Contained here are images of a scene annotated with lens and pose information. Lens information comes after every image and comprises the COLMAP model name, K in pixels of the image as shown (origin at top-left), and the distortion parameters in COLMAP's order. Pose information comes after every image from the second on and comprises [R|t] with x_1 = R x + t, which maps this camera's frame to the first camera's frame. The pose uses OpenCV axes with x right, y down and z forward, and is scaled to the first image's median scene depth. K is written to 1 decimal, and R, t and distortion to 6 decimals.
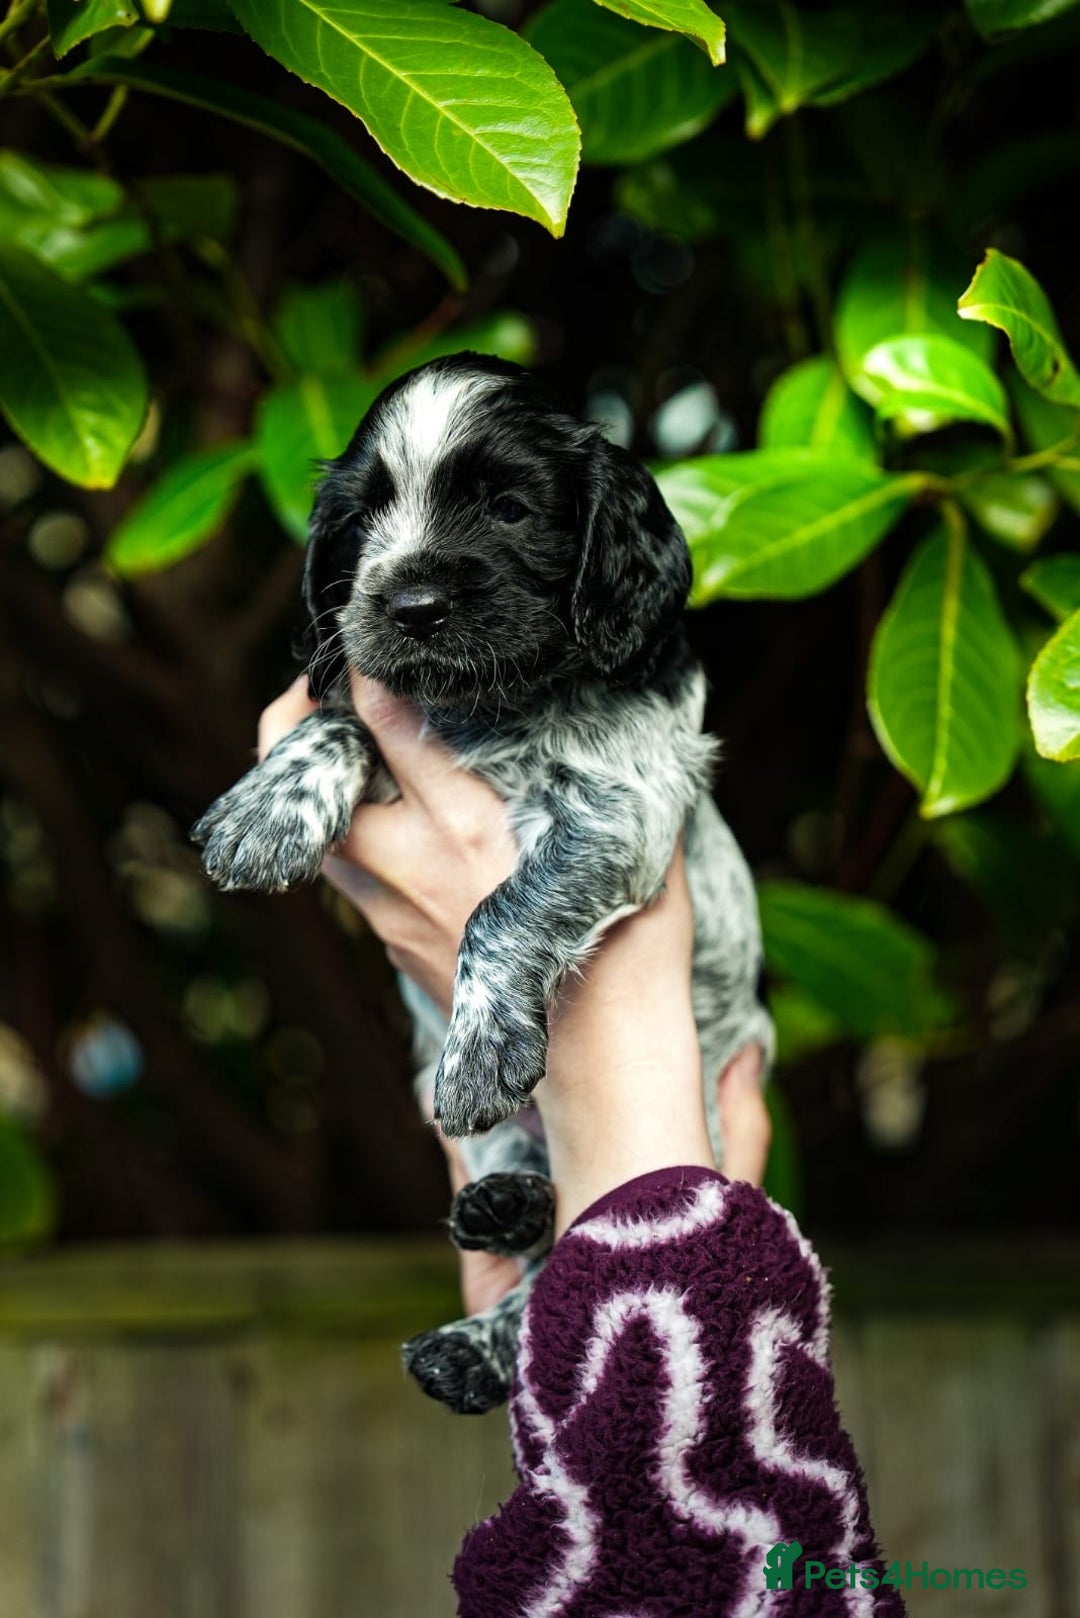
lens RADIAL K [[2185.0, 0, 540.0], [0, 2185.0, 809.0], [0, 0, 1]] dist [-0.004926, 0.007565]
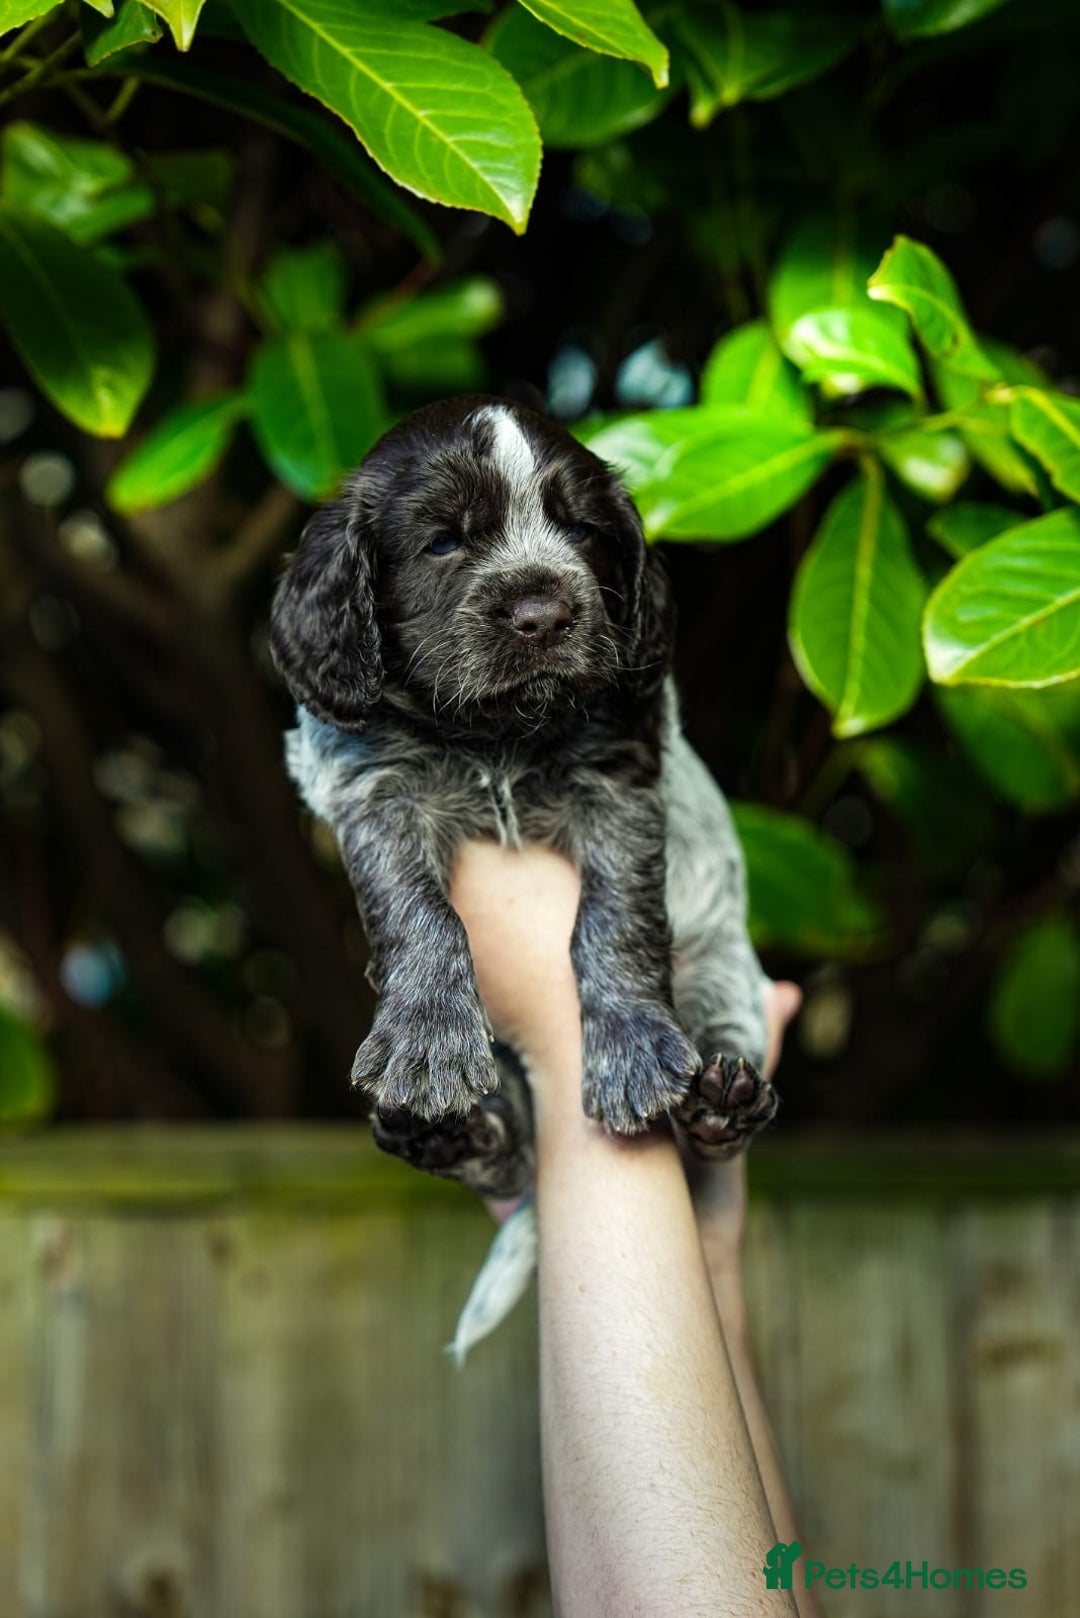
lens RADIAL K [[2185.0, 0, 540.0], [0, 2185.0, 809.0], [0, 0, 1]] dist [-0.004926, 0.007565]
pose [[0.999790, 0.011927, 0.016654, 0.002367], [-0.012418, 0.999481, 0.029736, 0.009468], [-0.016291, -0.029937, 0.999419, -0.123357]]
